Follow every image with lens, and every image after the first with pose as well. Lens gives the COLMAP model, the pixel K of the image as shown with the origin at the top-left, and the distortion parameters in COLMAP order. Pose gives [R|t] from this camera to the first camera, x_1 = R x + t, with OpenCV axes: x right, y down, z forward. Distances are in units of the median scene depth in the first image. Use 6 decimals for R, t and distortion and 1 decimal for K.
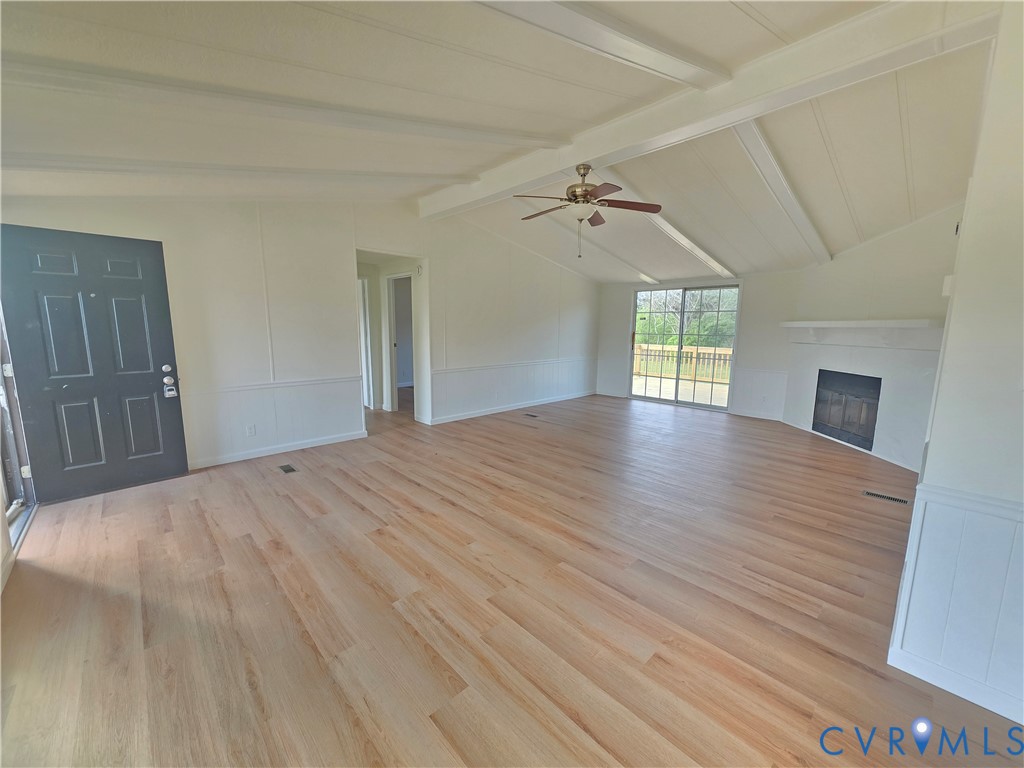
lens RADIAL K [[408.8, 0, 510.0], [0, 408.8, 382.8], [0, 0, 1]] dist [0.004441, -0.000912]
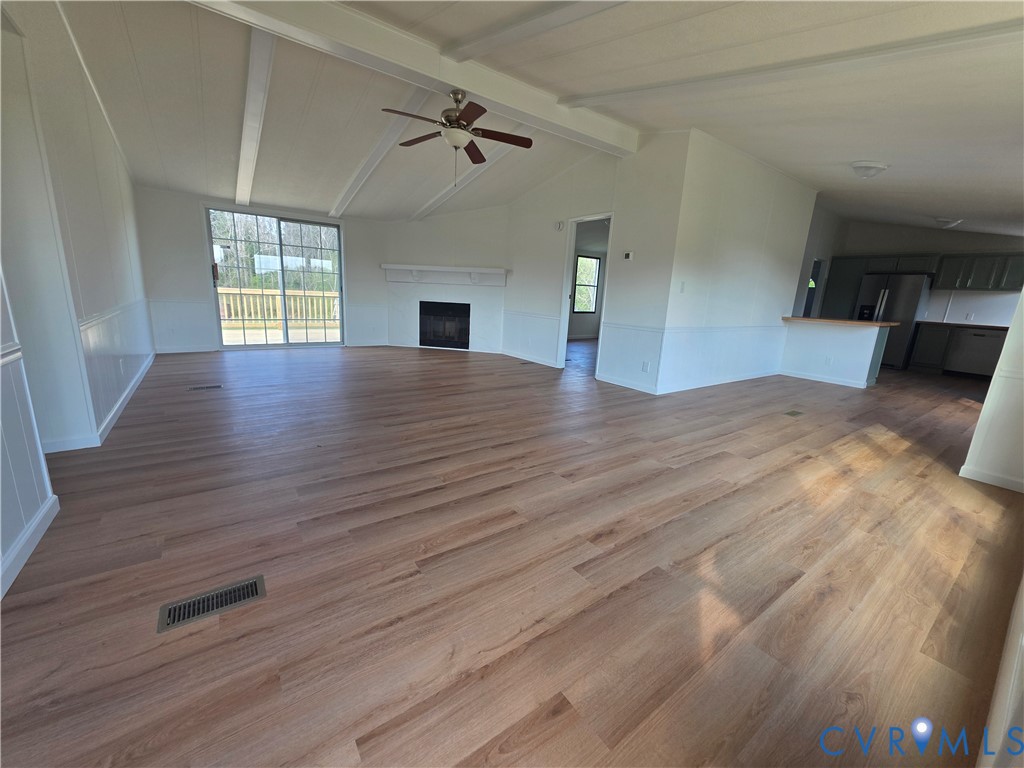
lens RADIAL K [[408.8, 0, 511.2], [0, 408.8, 383.1], [0, 0, 1]] dist [0.004441, -0.000912]
pose [[0.126729, -0.216406, 0.968043, -0.906775], [0.090800, 0.974345, 0.205928, -0.029066], [-0.987773, 0.061802, 0.143128, 0.756311]]
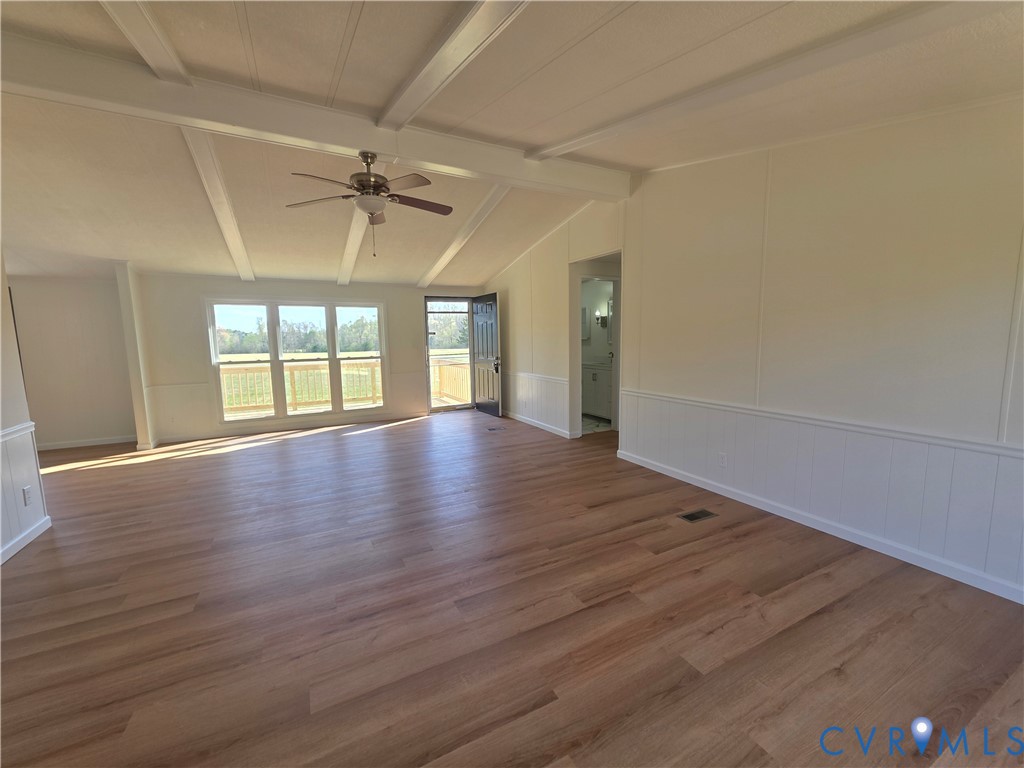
lens RADIAL K [[408.8, 0, 515.4], [0, 408.8, 383.7], [0, 0, 1]] dist [0.004441, -0.000912]
pose [[-0.257911, 0.106016, -0.960335, 0.985079], [-0.124090, 0.982095, 0.141745, -0.203563], [0.958167, 0.155725, -0.240137, 1.571499]]
